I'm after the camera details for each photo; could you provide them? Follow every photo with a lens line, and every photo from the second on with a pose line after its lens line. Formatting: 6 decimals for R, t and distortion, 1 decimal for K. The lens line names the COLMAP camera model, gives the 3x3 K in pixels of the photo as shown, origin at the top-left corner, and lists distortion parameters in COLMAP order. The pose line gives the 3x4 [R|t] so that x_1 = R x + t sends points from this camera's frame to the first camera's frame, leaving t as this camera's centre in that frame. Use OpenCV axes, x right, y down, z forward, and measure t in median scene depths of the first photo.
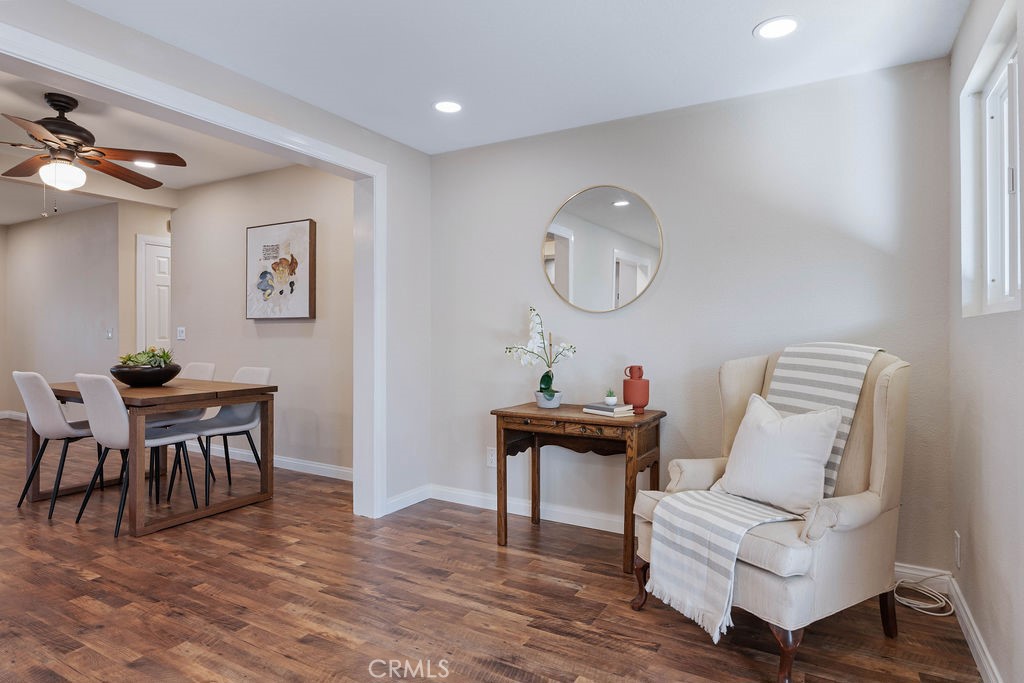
lens RADIAL K [[567.5, 0, 515.8], [0, 567.5, 333.8], [0, 0, 1]] dist [-0.000207, -0.000186]
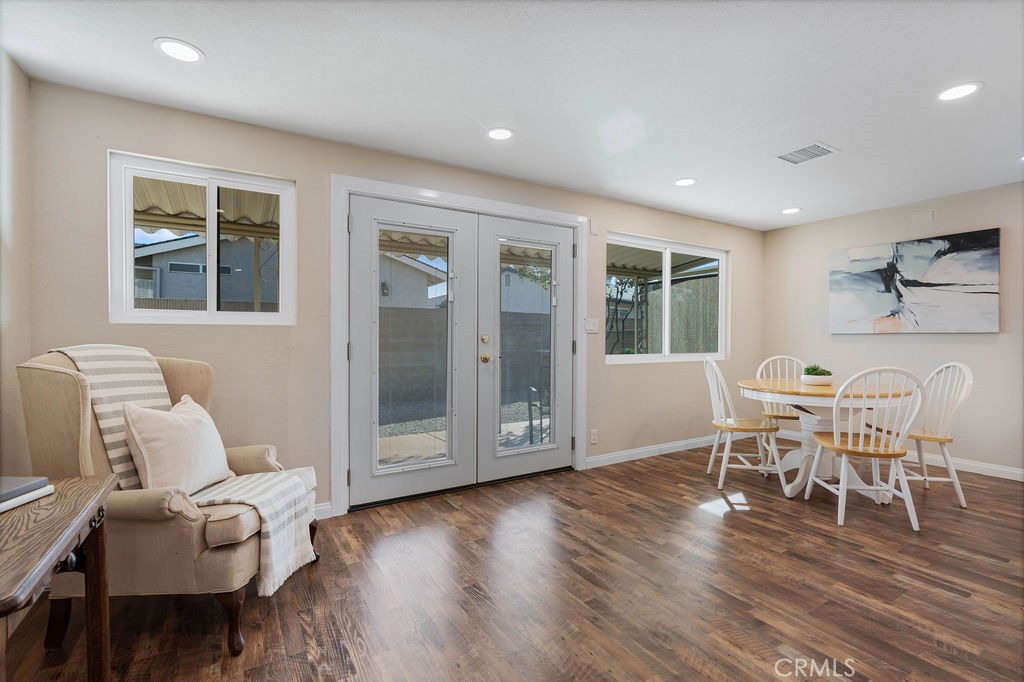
lens RADIAL K [[458.1, 0, 513.8], [0, 458.1, 341.0], [0, 0, 1]] dist [-0.002807, 0.000437]
pose [[-0.873265, -0.006816, 0.487197, -0.253203], [-0.002553, 0.999952, 0.009414, -0.000369], [-0.487238, 0.006977, -0.873241, 0.714496]]
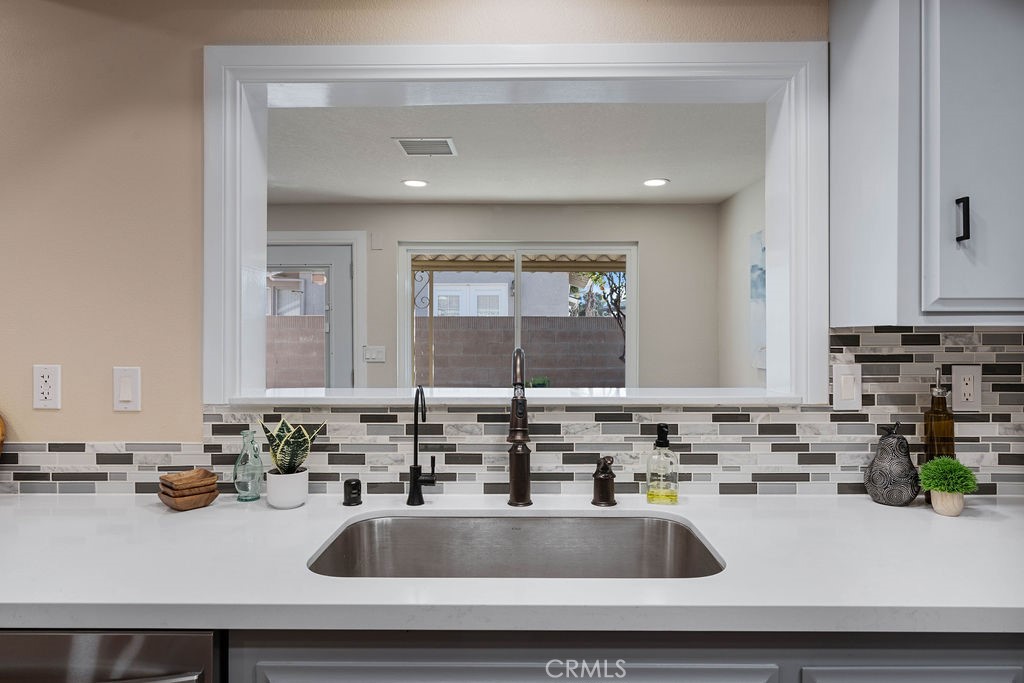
lens RADIAL K [[622.6, 0, 515.3], [0, 622.6, 337.7], [0, 0, 1]] dist [0.002523, 0.000500]
pose [[-0.479067, -0.003940, 0.877770, -0.967293], [-0.000930, 0.999992, 0.003981, -0.052472], [-0.877778, 0.001090, -0.479066, 0.176190]]
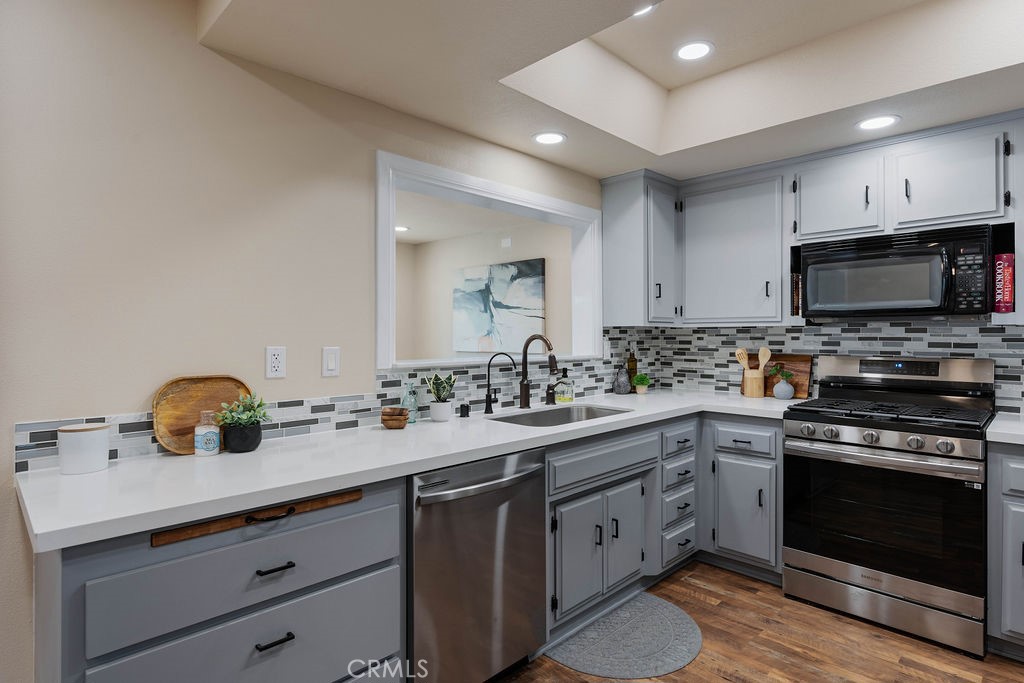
lens RADIAL K [[542.2, 0, 517.2], [0, 542.2, 335.0], [0, 0, 1]] dist [0.002571, 0.000444]
pose [[-0.964809, -0.001828, 0.262946, -0.826286], [-0.001901, 0.999998, -0.000021, -0.044882], [-0.262945, -0.000520, -0.964811, 0.617112]]
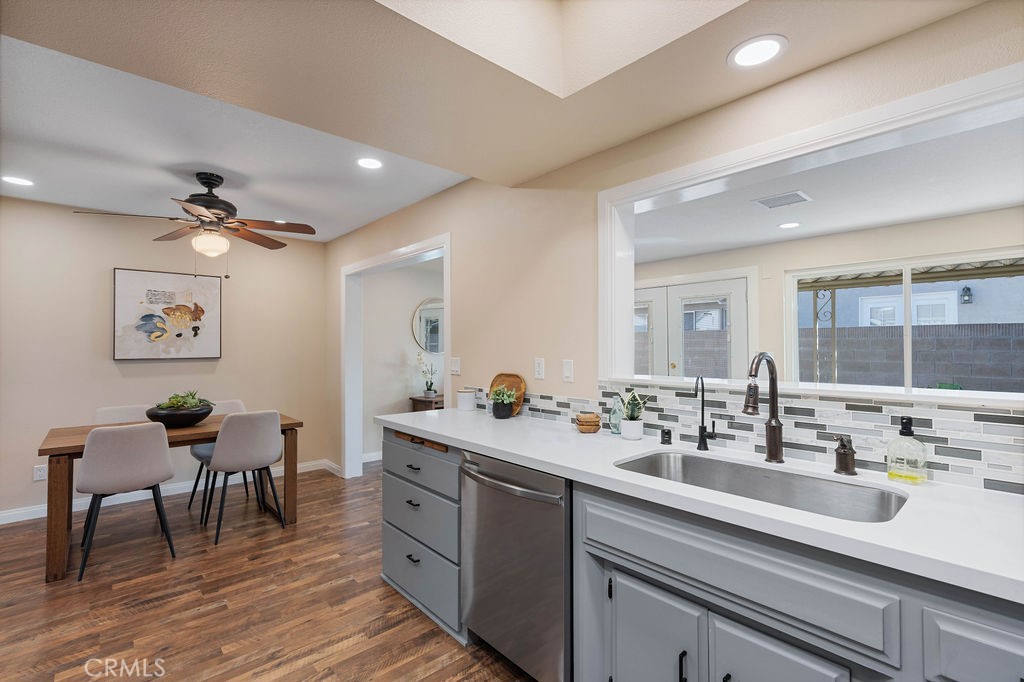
lens RADIAL K [[458.1, 0, 513.8], [0, 458.1, 341.0], [0, 0, 1]] dist [-0.002807, 0.000437]
pose [[0.318097, 0.007355, 0.948030, -1.070827], [0.004002, 0.999951, -0.009100, -0.051523], [-0.948050, 0.006688, 0.318052, 0.090025]]
